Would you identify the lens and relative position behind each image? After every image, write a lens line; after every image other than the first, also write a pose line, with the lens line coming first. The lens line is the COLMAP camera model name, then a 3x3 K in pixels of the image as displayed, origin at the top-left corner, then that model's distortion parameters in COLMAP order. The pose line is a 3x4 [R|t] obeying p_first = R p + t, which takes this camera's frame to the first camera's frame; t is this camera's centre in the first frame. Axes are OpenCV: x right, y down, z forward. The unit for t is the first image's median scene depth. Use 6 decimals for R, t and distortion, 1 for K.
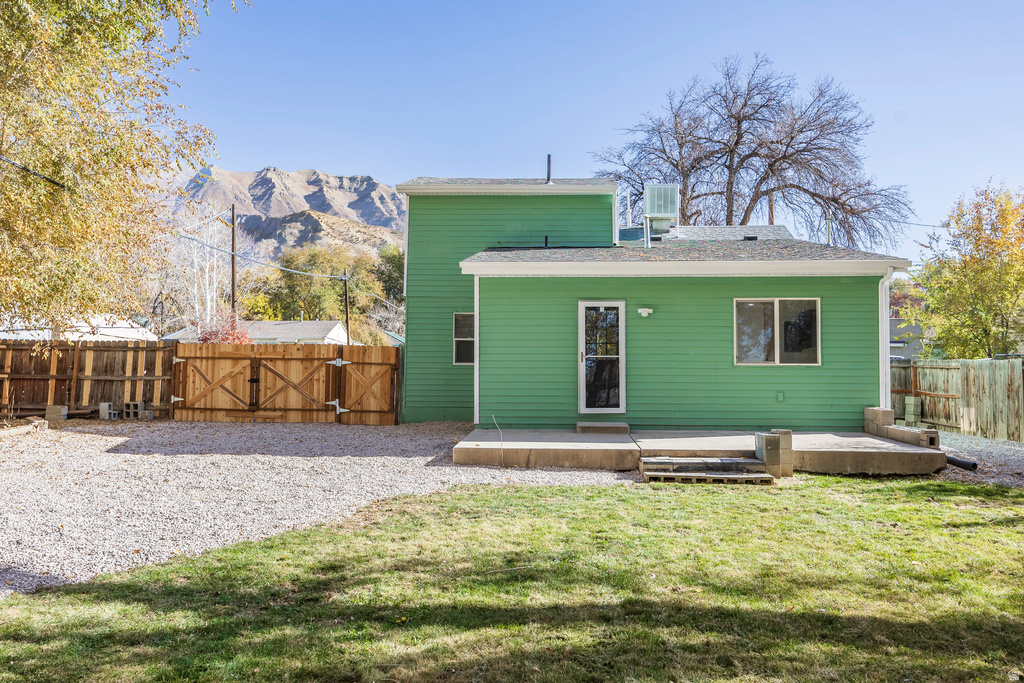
lens RADIAL K [[791.0, 0, 510.3], [0, 791.0, 334.2], [0, 0, 1]] dist [0.000851, 0.001175]
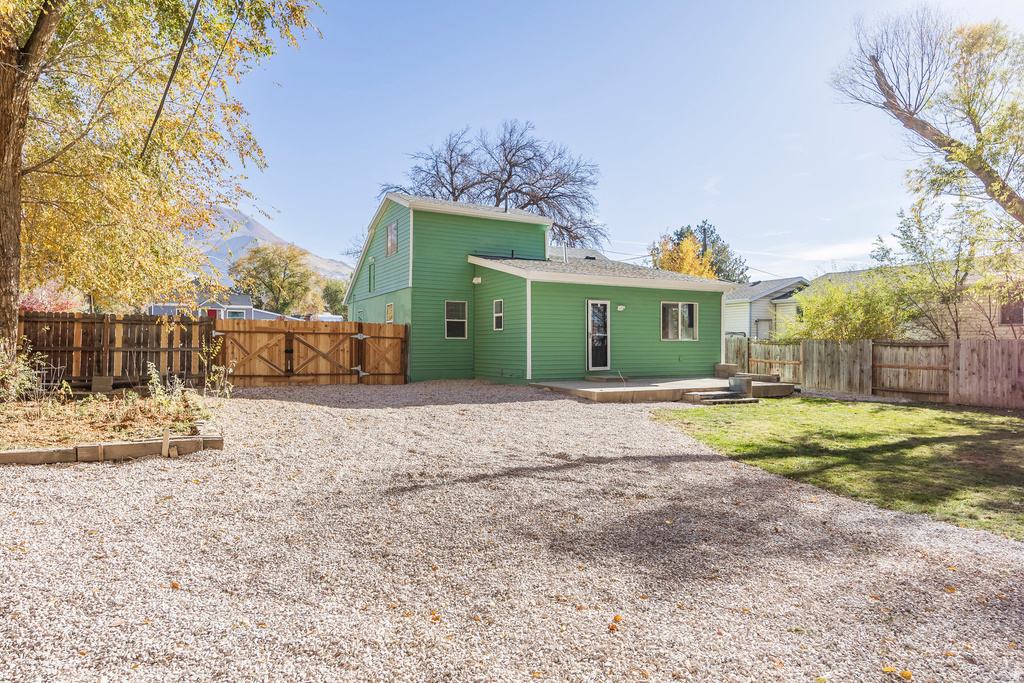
lens RADIAL K [[660.6, 0, 514.3], [0, 660.6, 348.4], [0, 0, 1]] dist [0.005138, -0.000660]
pose [[0.838415, -0.004809, 0.545012, -0.585683], [-0.028315, 0.998226, 0.052367, -0.007604], [-0.544297, -0.059337, 0.836791, -0.023253]]
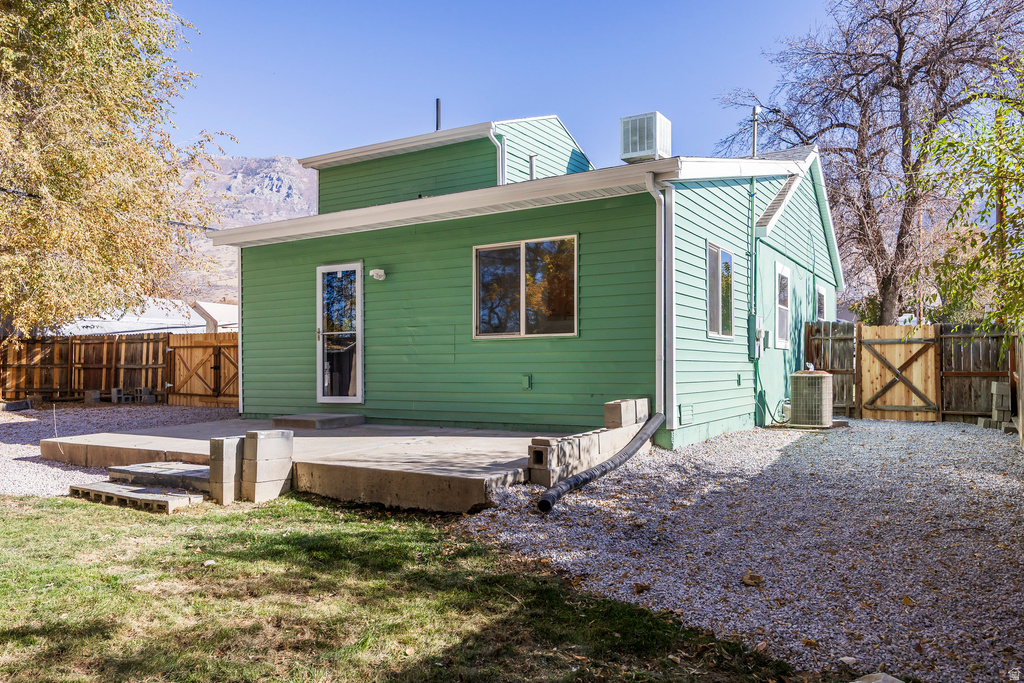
lens RADIAL K [[742.4, 0, 515.7], [0, 742.4, 348.5], [0, 0, 1]] dist [-0.011024, 0.000030]
pose [[0.886904, -0.022453, -0.461408, 0.482115], [0.037476, 0.999023, 0.023420, 0.025620], [0.460431, -0.038063, 0.886879, 0.315973]]
